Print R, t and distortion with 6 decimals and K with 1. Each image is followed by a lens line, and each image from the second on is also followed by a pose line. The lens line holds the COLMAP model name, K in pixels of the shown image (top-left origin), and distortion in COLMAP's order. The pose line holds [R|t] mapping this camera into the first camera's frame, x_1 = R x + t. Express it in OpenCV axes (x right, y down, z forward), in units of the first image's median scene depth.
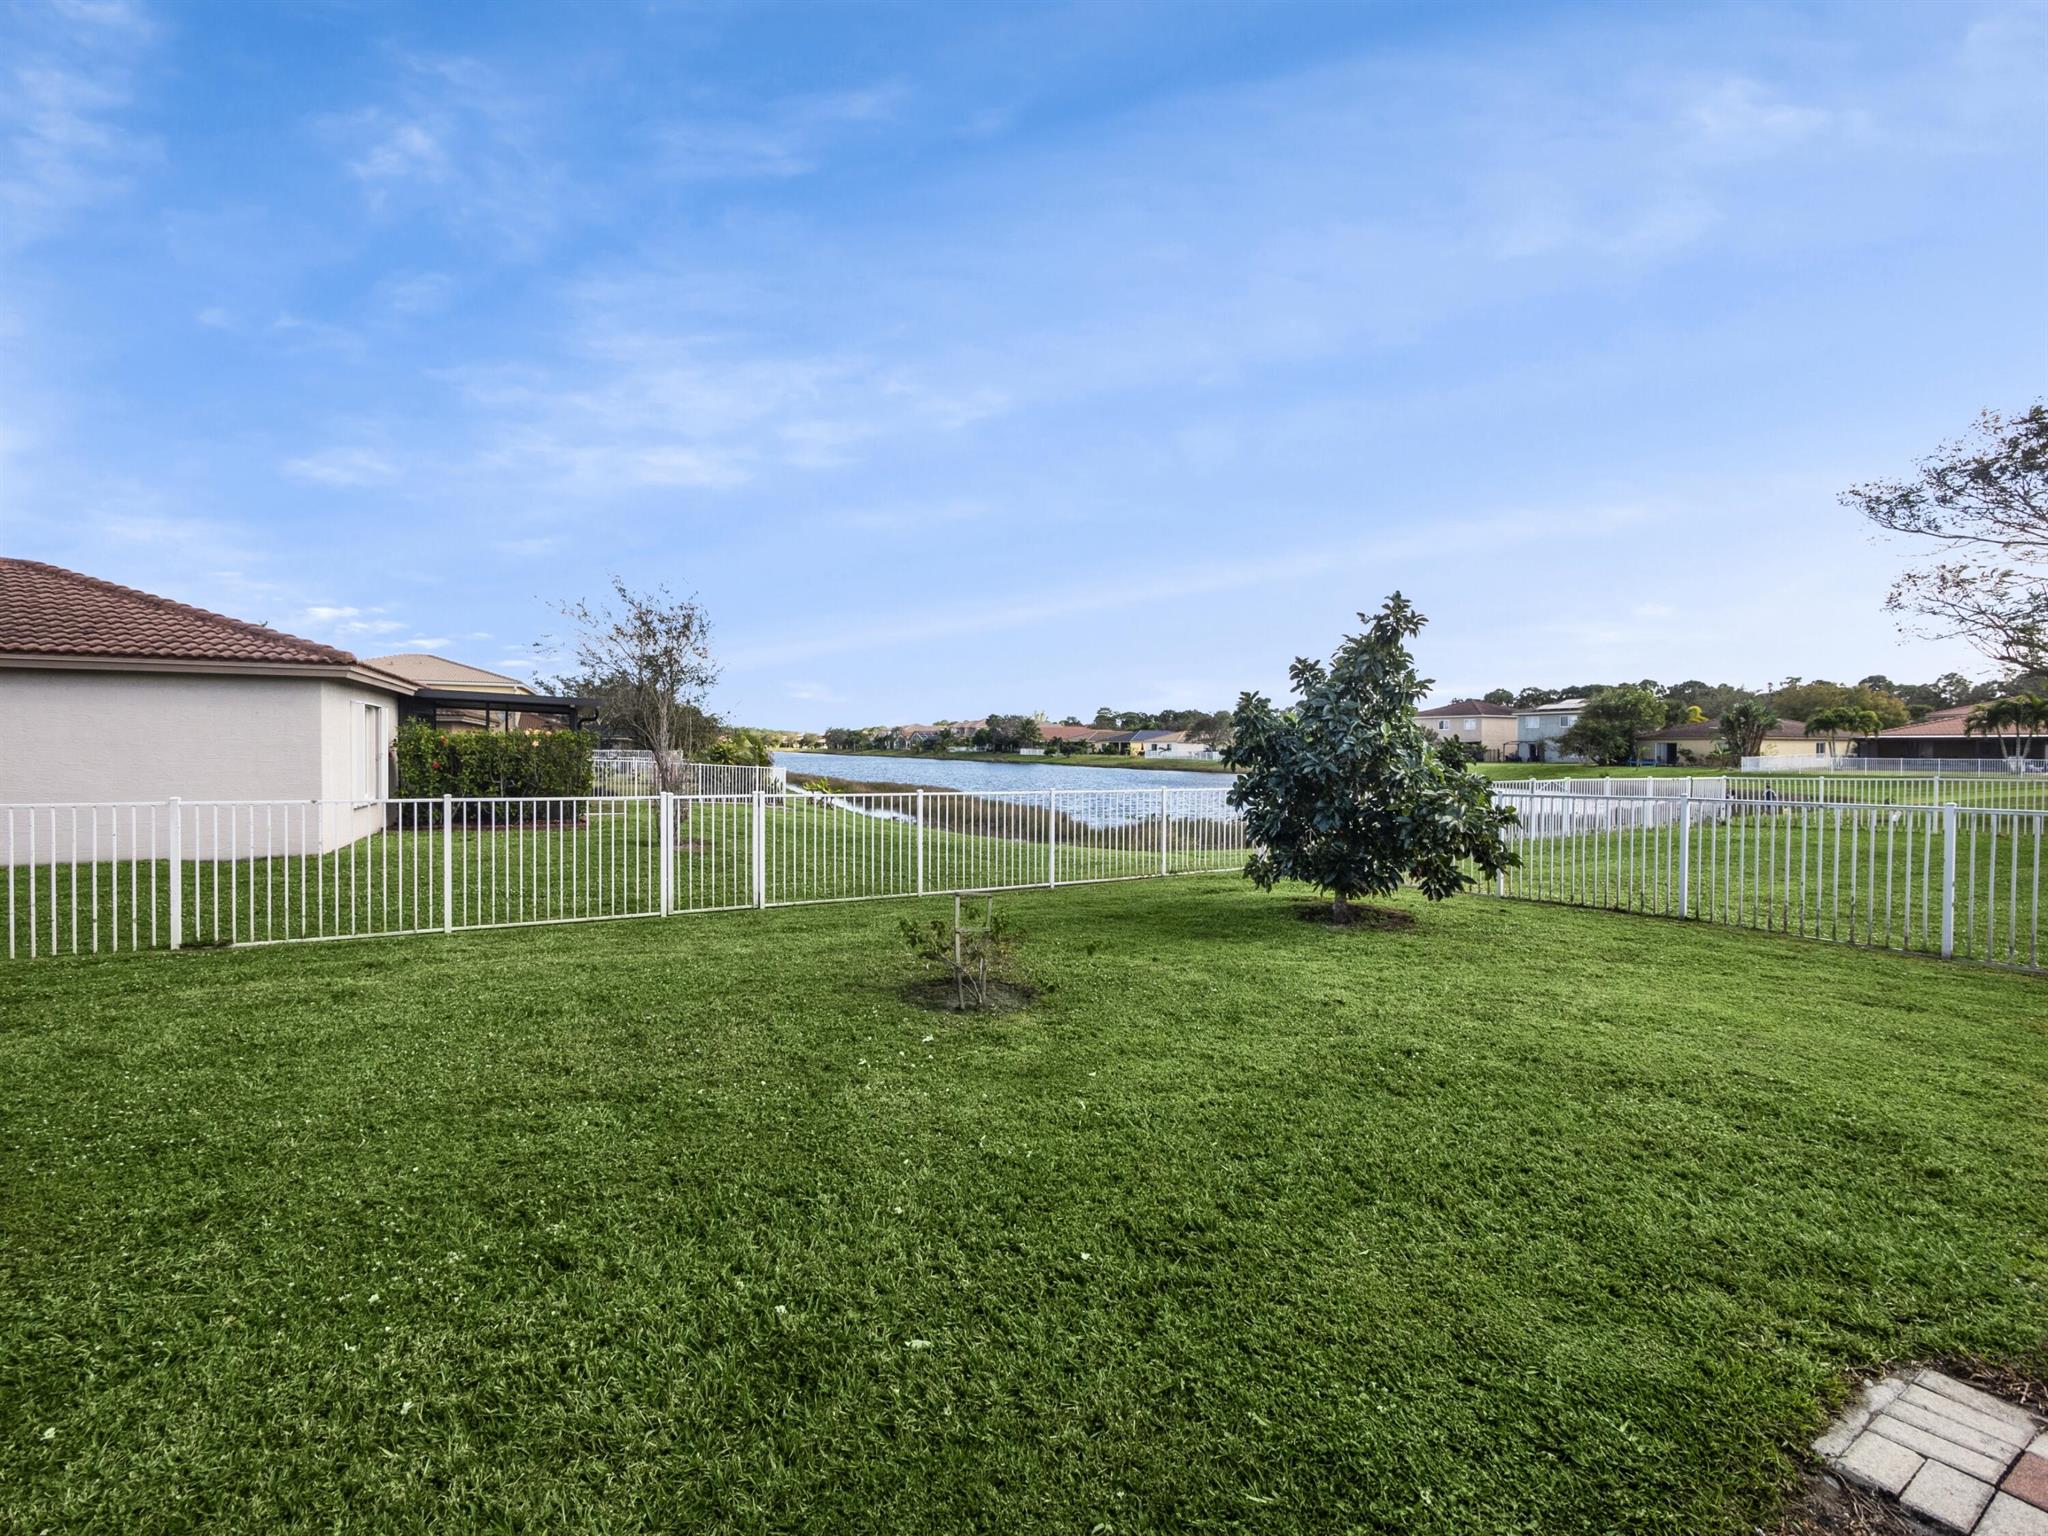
lens RADIAL K [[888.0, 0, 1027.3], [0, 888.0, 761.1], [0, 0, 1]] dist [0.000932, -0.000132]
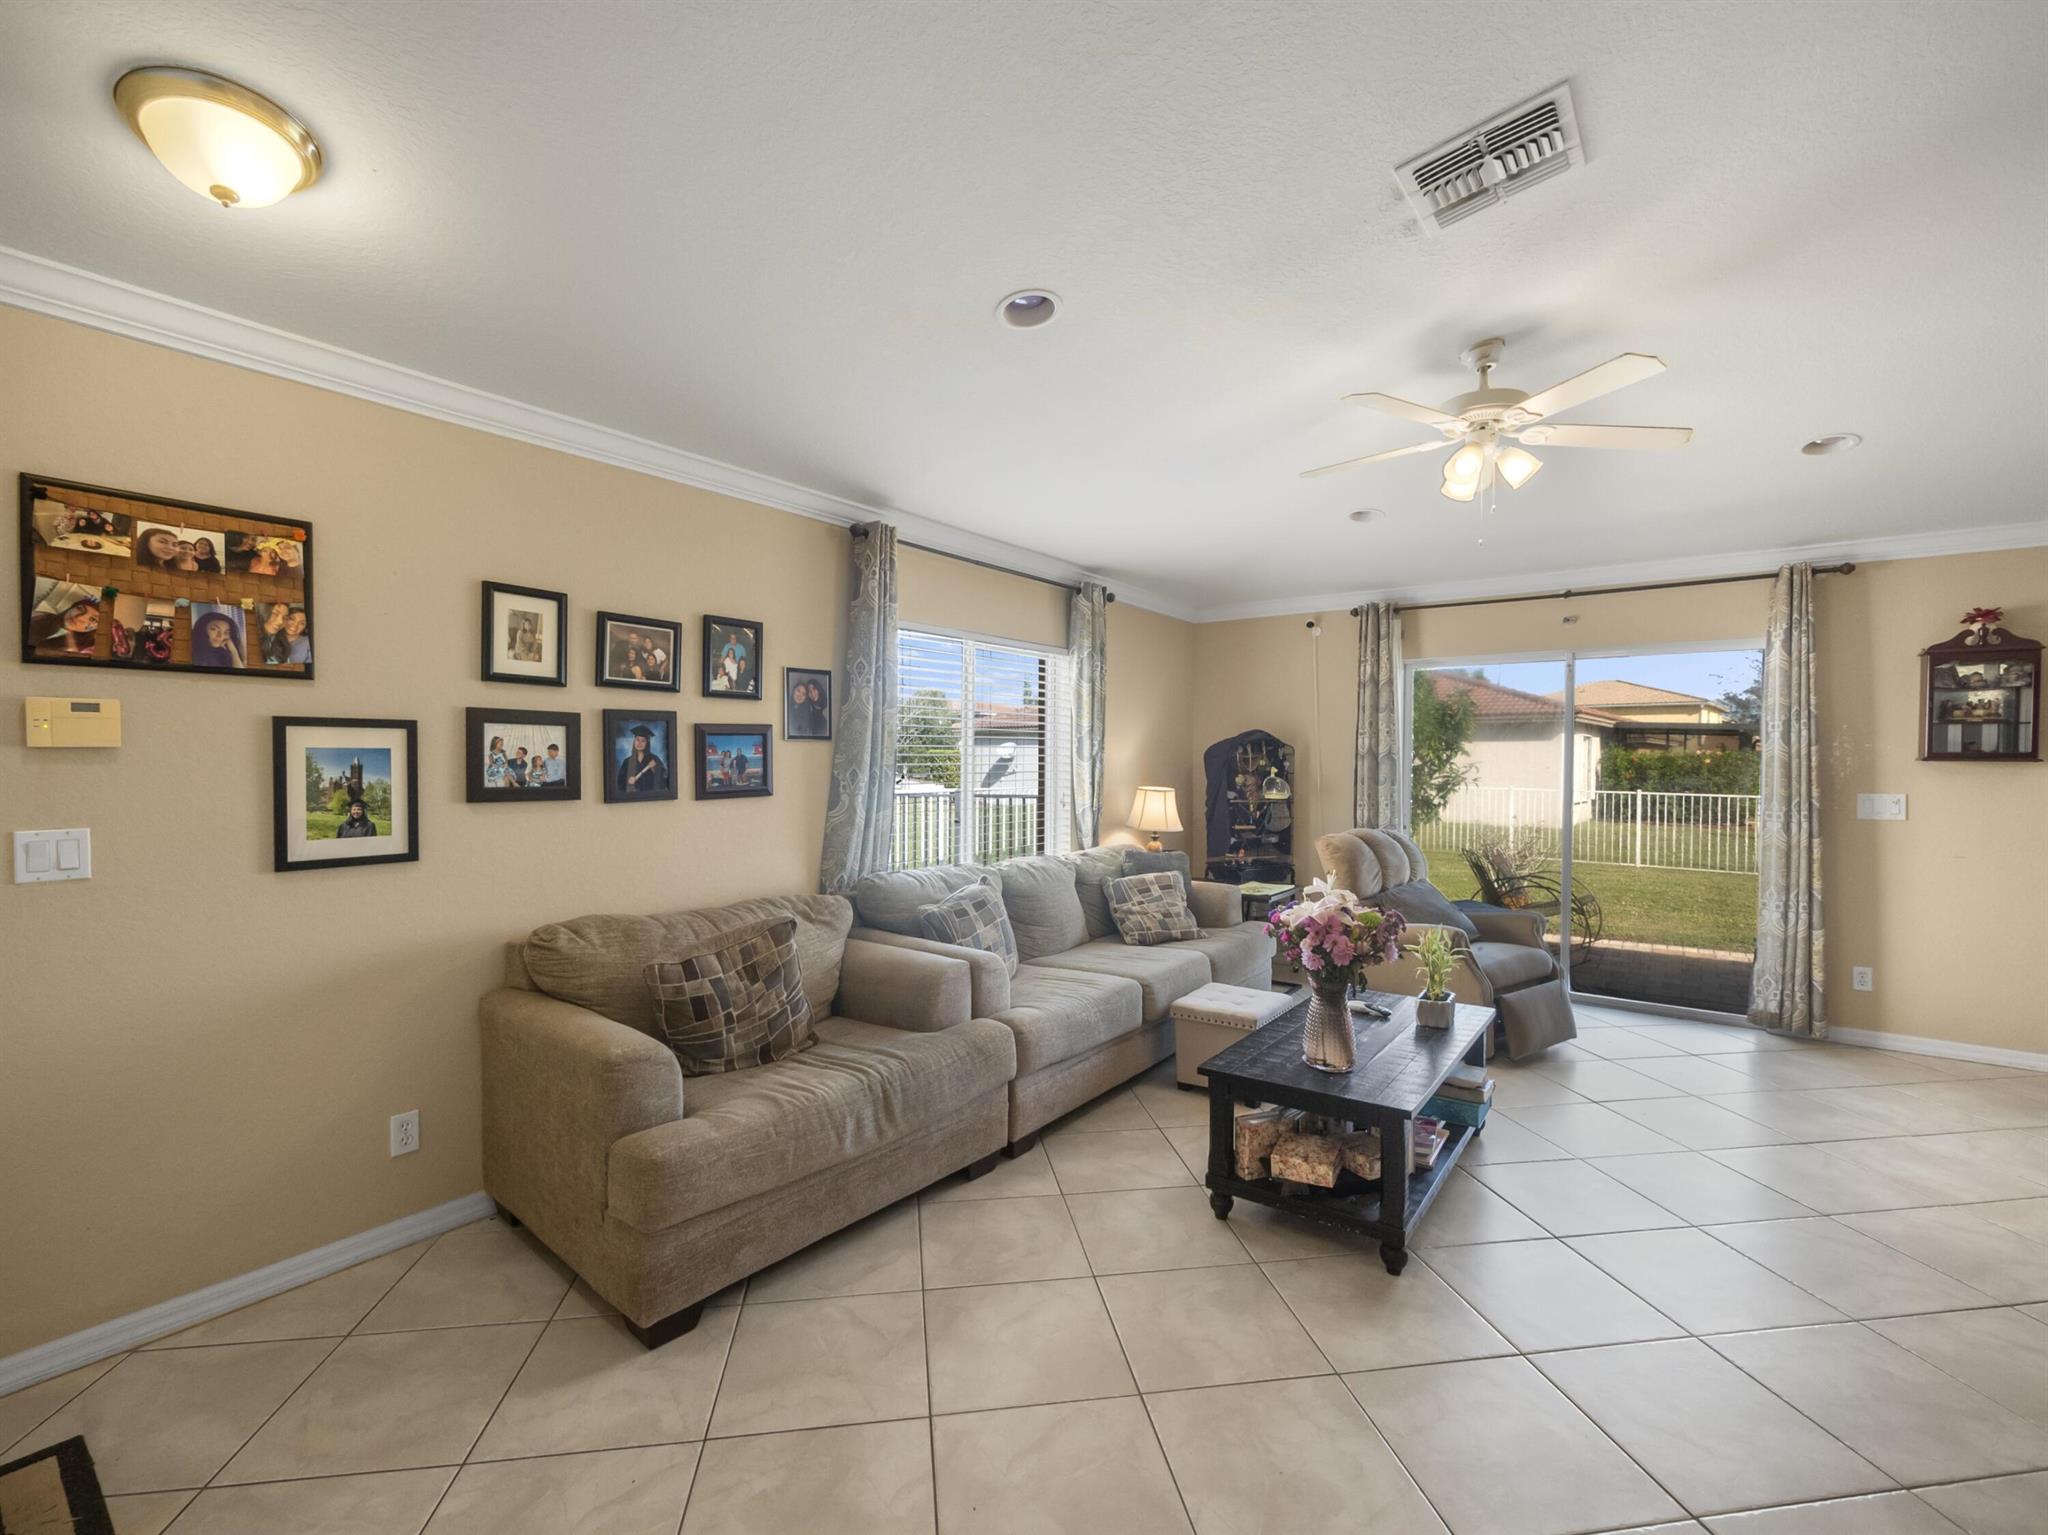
lens RADIAL K [[888.0, 0, 1027.3], [0, 888.0, 760.6], [0, 0, 1]] dist [0.000932, -0.000132]
pose [[0.385966, 0.003458, -0.922506, 0.342069], [-0.022802, 0.999723, -0.005793, 0.011004], [0.922231, 0.023271, 0.385938, -0.543131]]
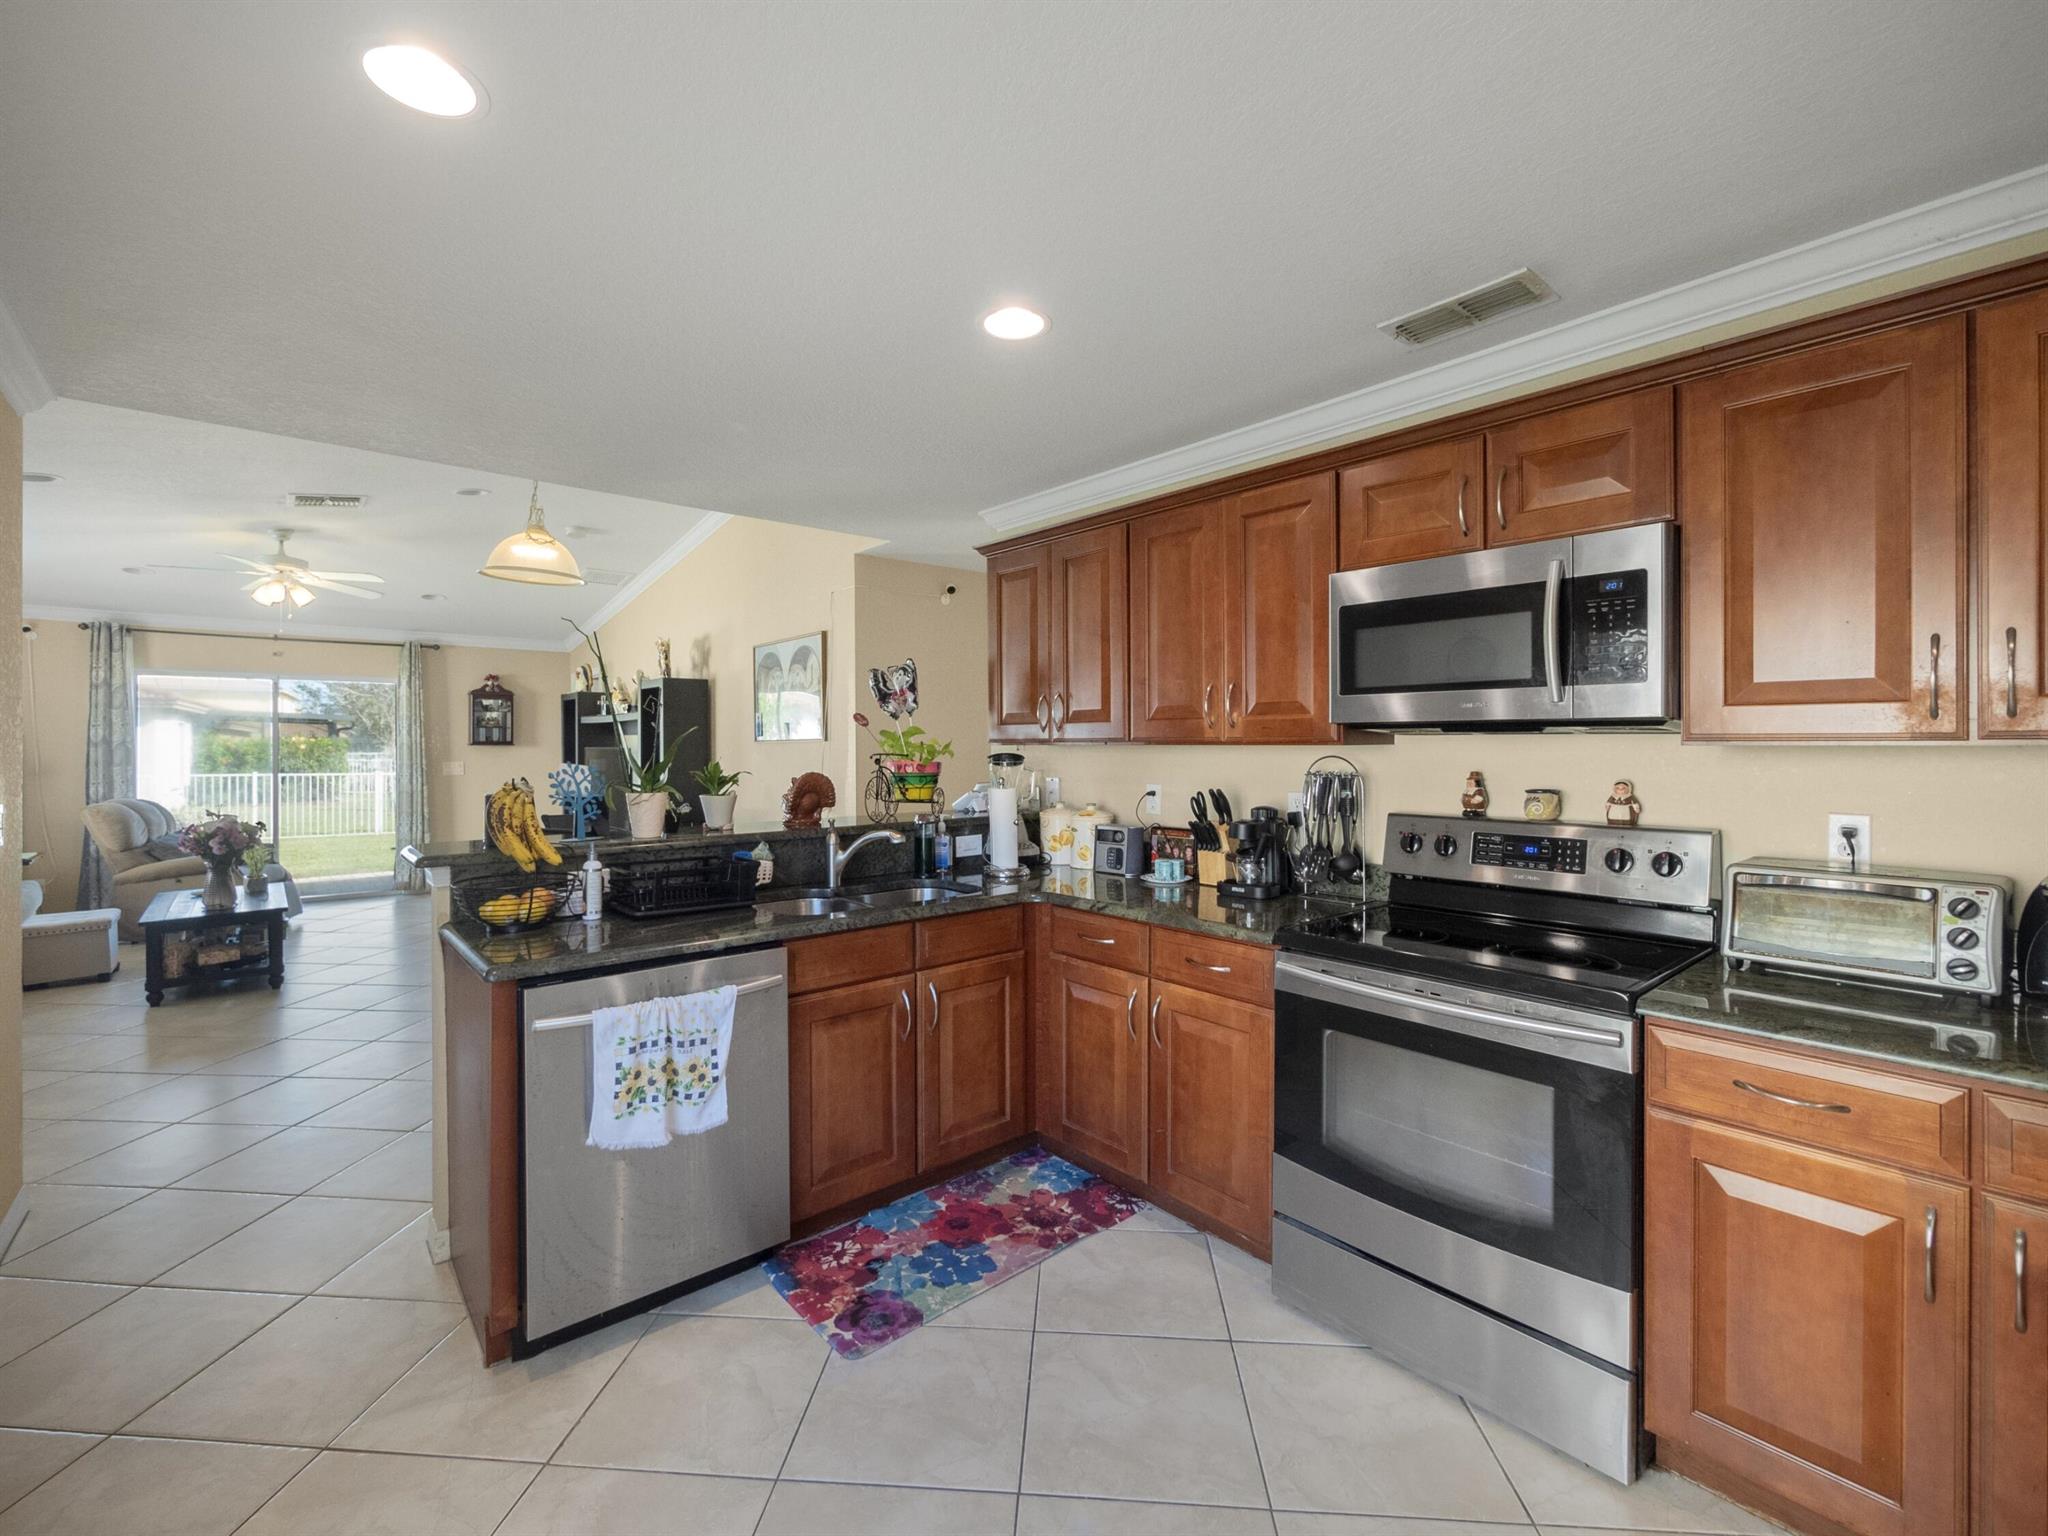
lens RADIAL K [[888.0, 0, 1027.3], [0, 888.0, 761.1], [0, 0, 1]] dist [0.000932, -0.000132]
pose [[0.982509, -0.005872, 0.186123, 0.469043], [0.006369, 0.999978, -0.002073, 0.018335], [-0.186107, 0.003222, 0.982524, -0.885564]]
